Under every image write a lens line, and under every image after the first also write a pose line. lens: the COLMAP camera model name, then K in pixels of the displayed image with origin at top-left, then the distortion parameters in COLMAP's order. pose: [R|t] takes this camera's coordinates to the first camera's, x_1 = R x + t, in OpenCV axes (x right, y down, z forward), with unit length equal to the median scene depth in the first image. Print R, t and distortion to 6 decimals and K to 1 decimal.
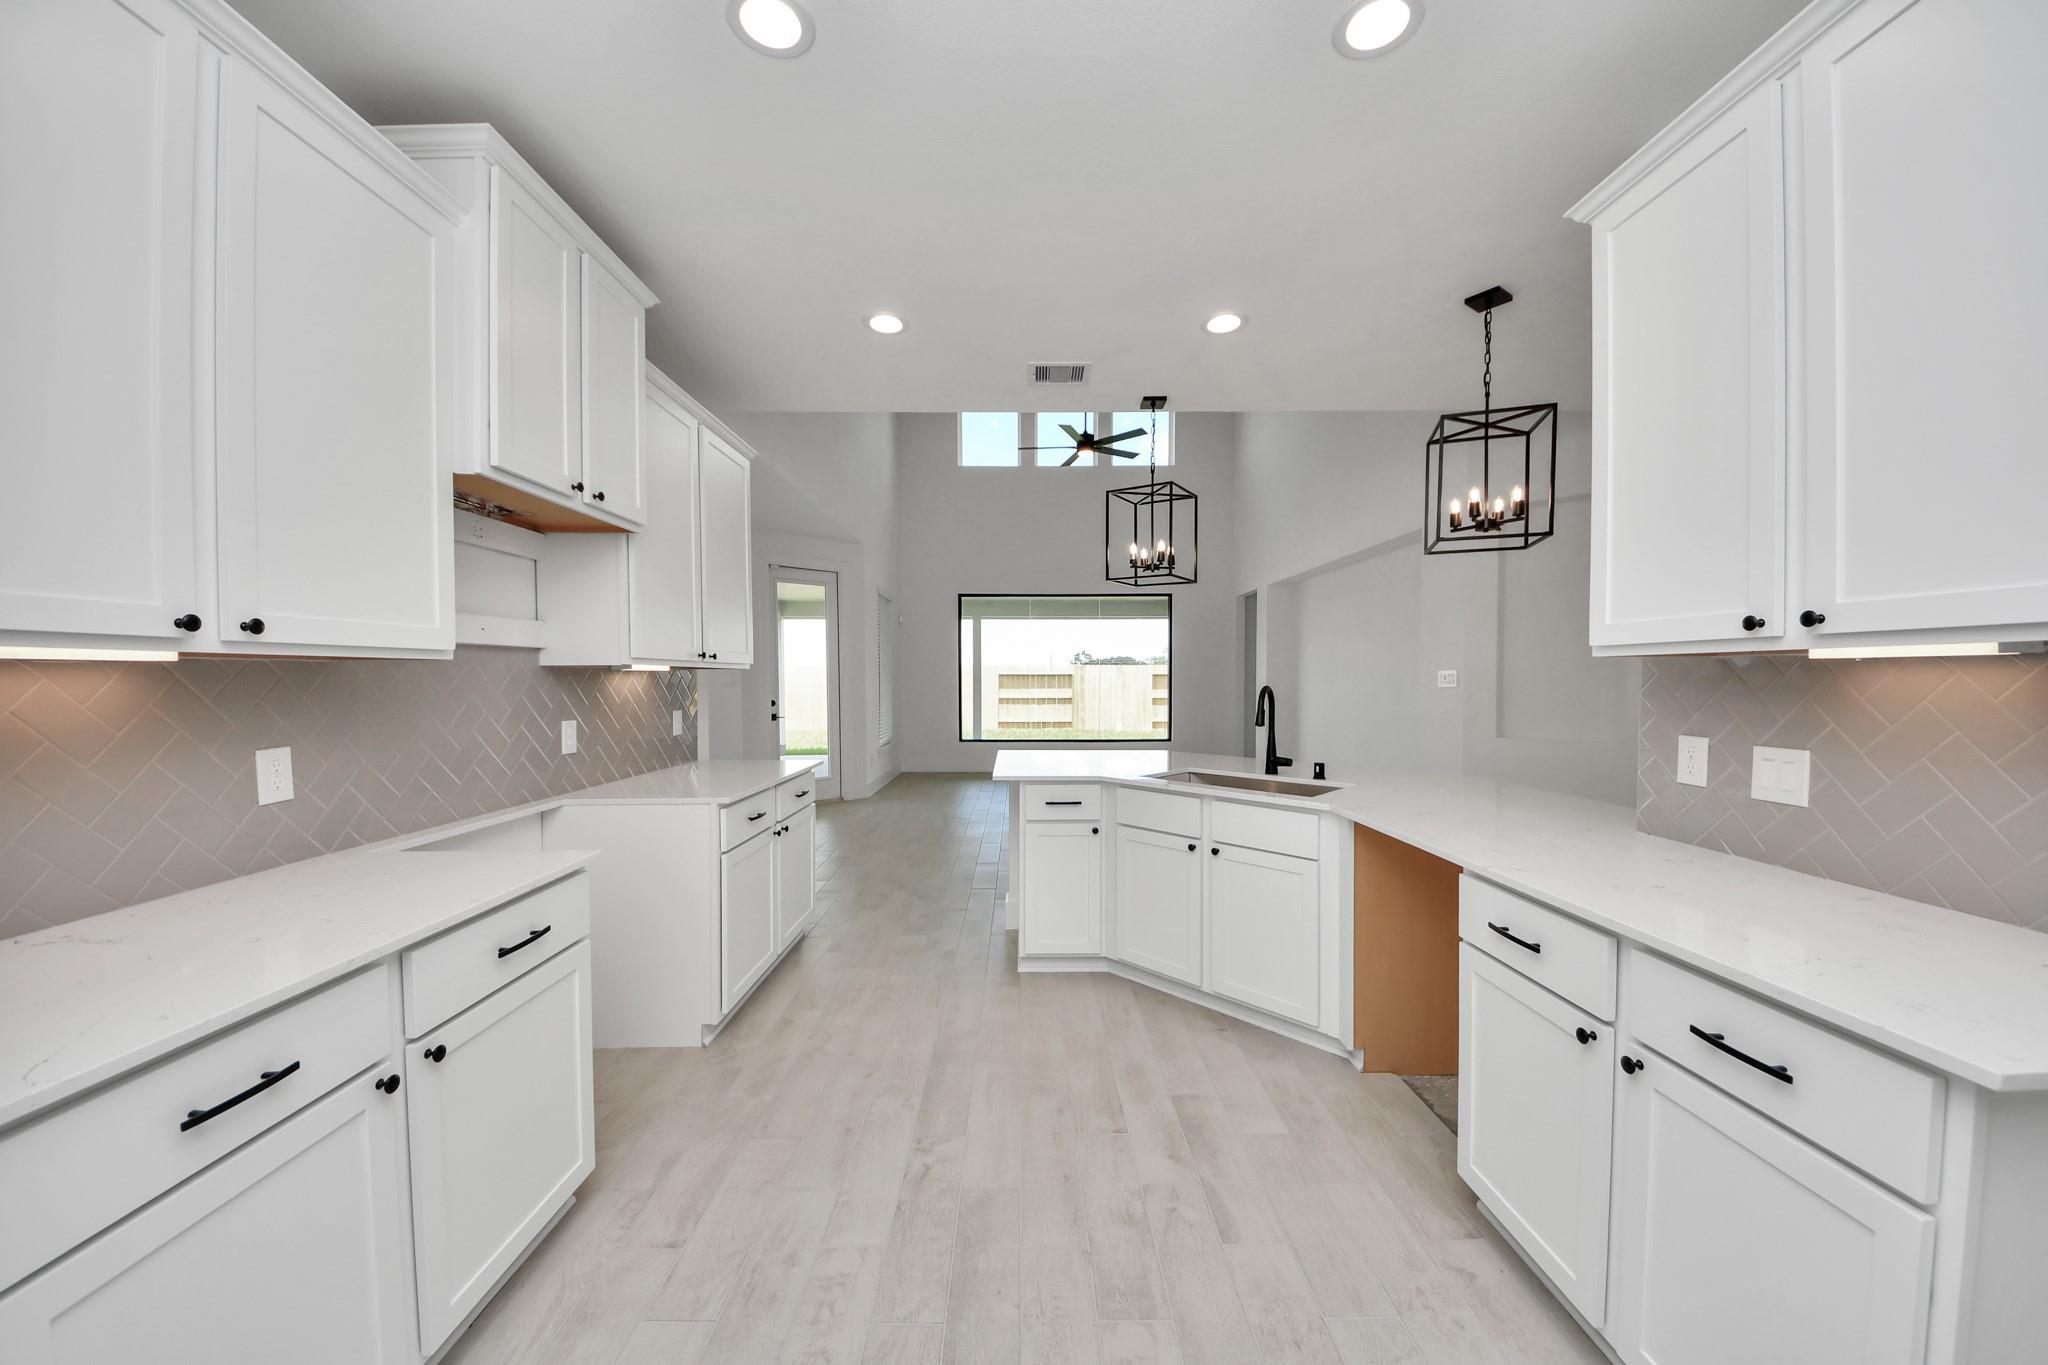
lens RADIAL K [[731.7, 0, 1023.5], [0, 731.7, 695.2], [0, 0, 1]] dist [0.035313, -0.022436]
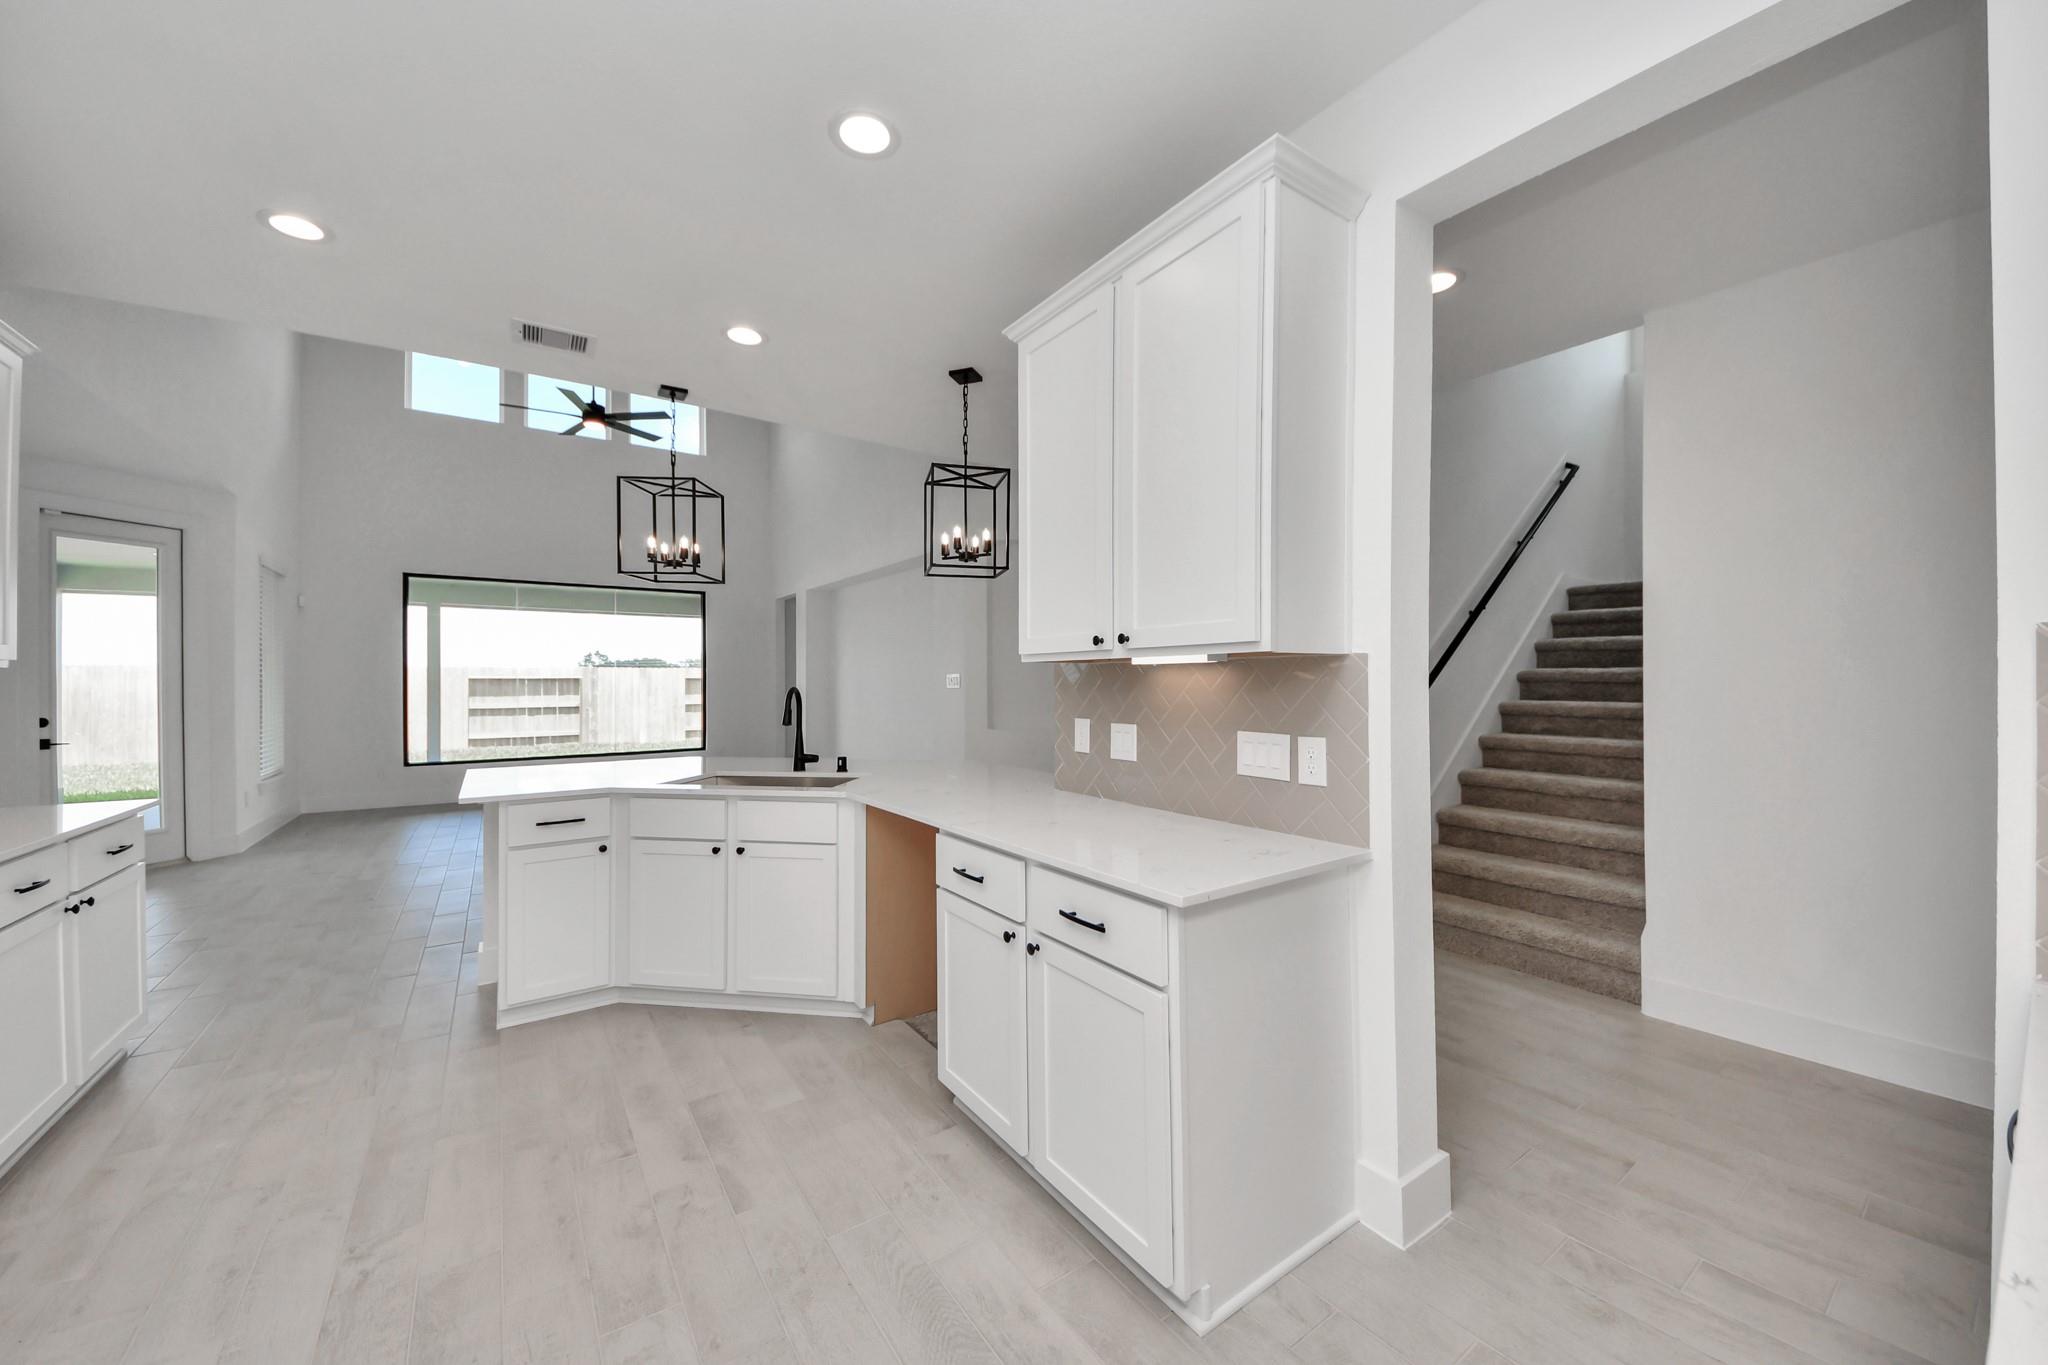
lens RADIAL K [[742.5, 0, 1040.1], [0, 742.5, 680.6], [0, 0, 1]] dist [0.035650, -0.024046]
pose [[0.816268, -0.000780, 0.577673, 0.003650], [0.016160, 0.999639, -0.021484, 0.007805], [-0.577448, 0.026872, 0.815985, -0.087188]]
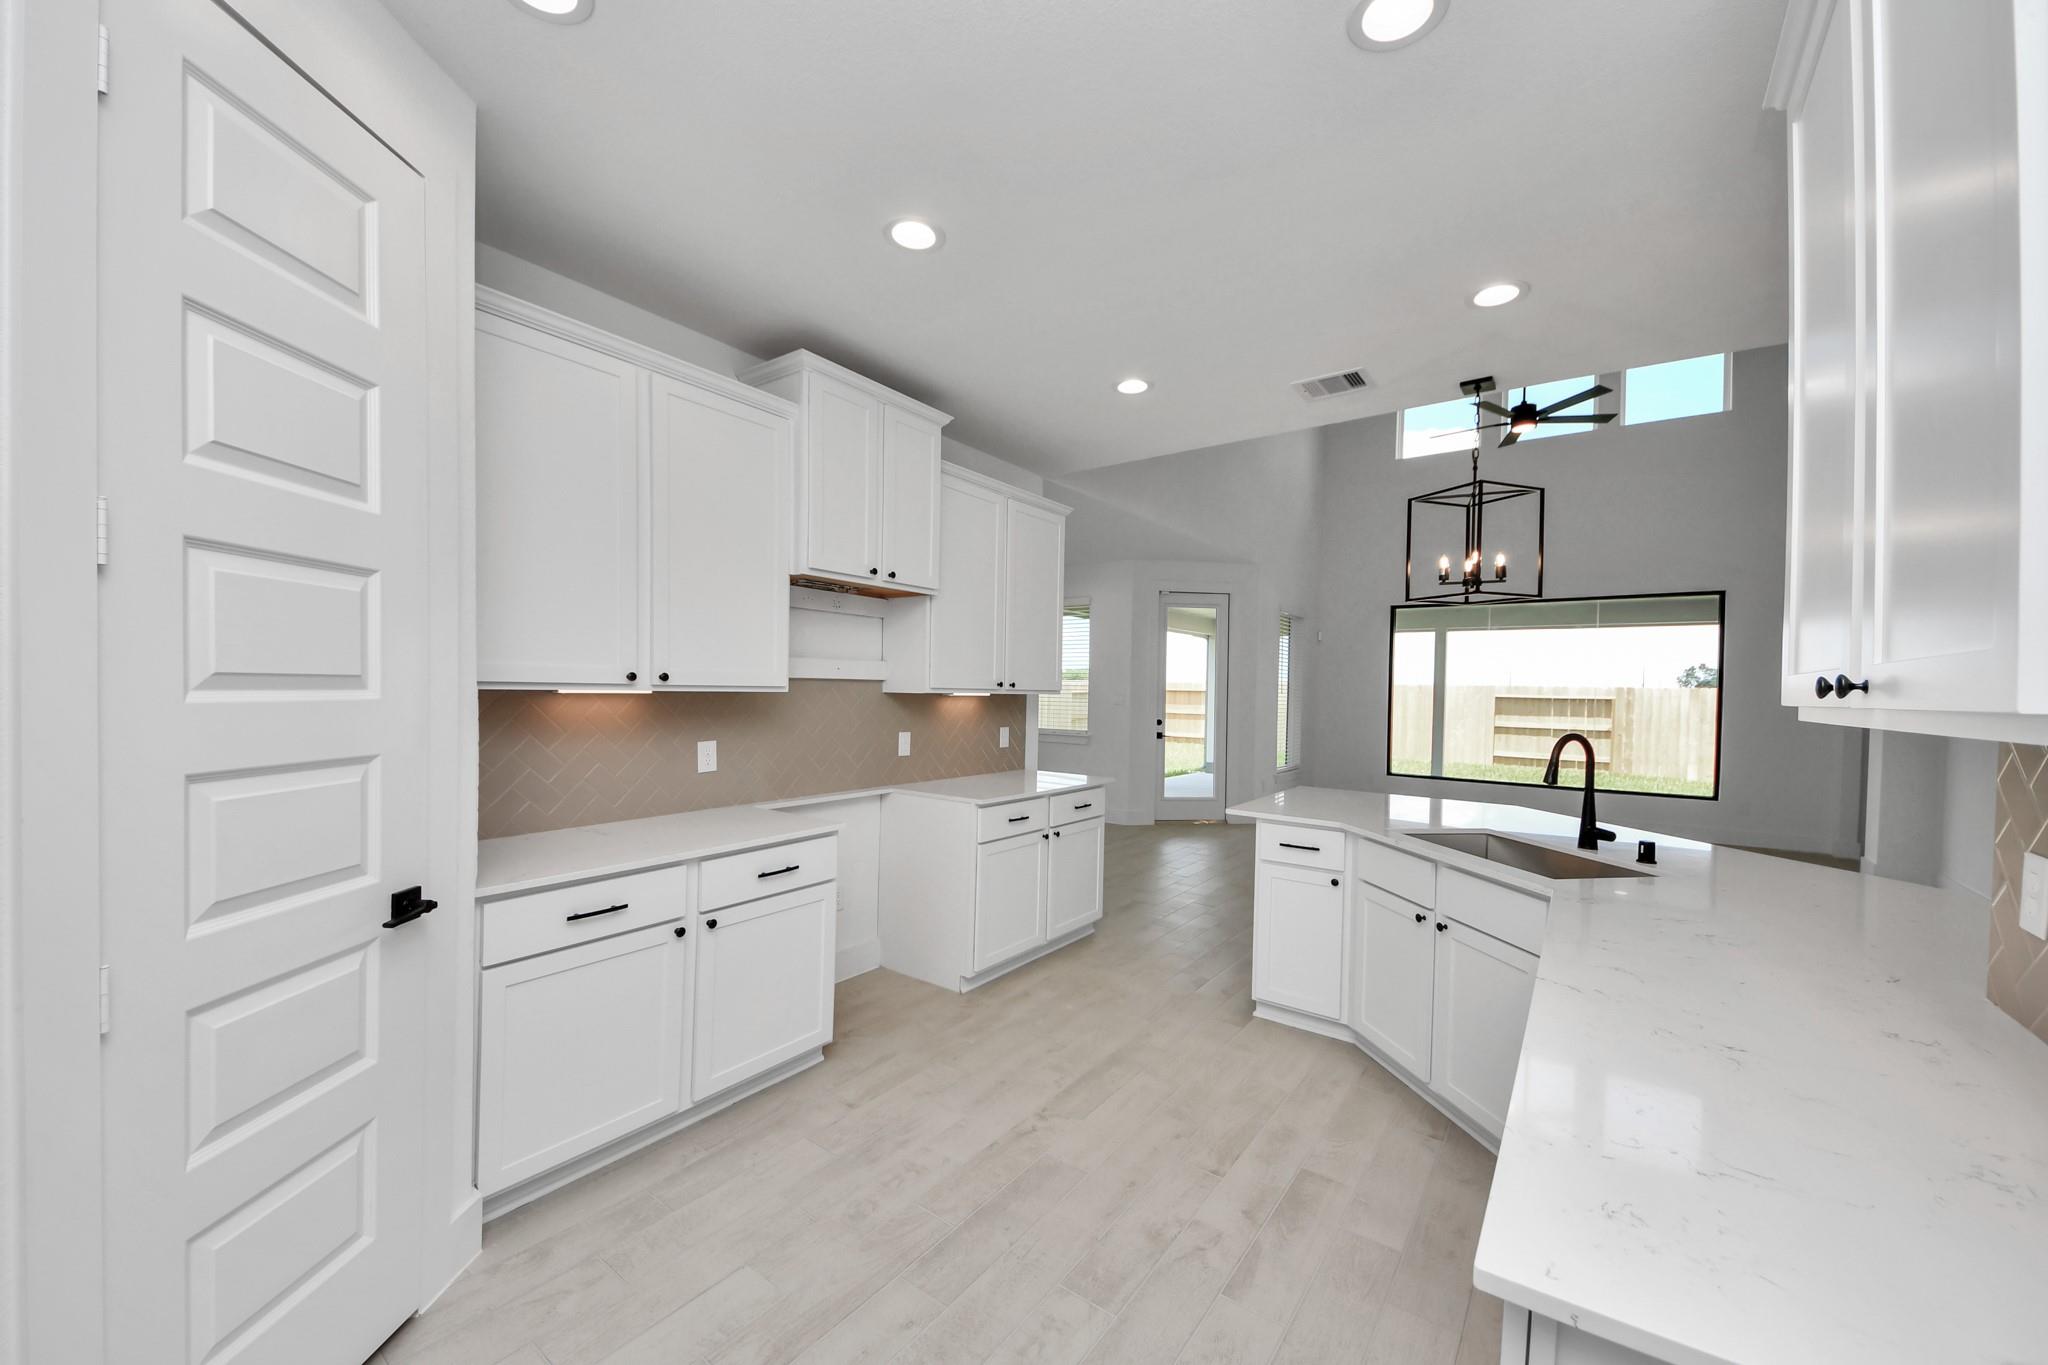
lens RADIAL K [[769.5, 0, 1017.9], [0, 769.5, 696.6], [0, 0, 1]] dist [0.023990, -0.000037]
pose [[0.798634, 0.023020, -0.601376, 0.413926], [-0.034607, 0.999371, -0.007705, -0.028067], [0.600821, 0.026965, 0.798929, -0.014246]]
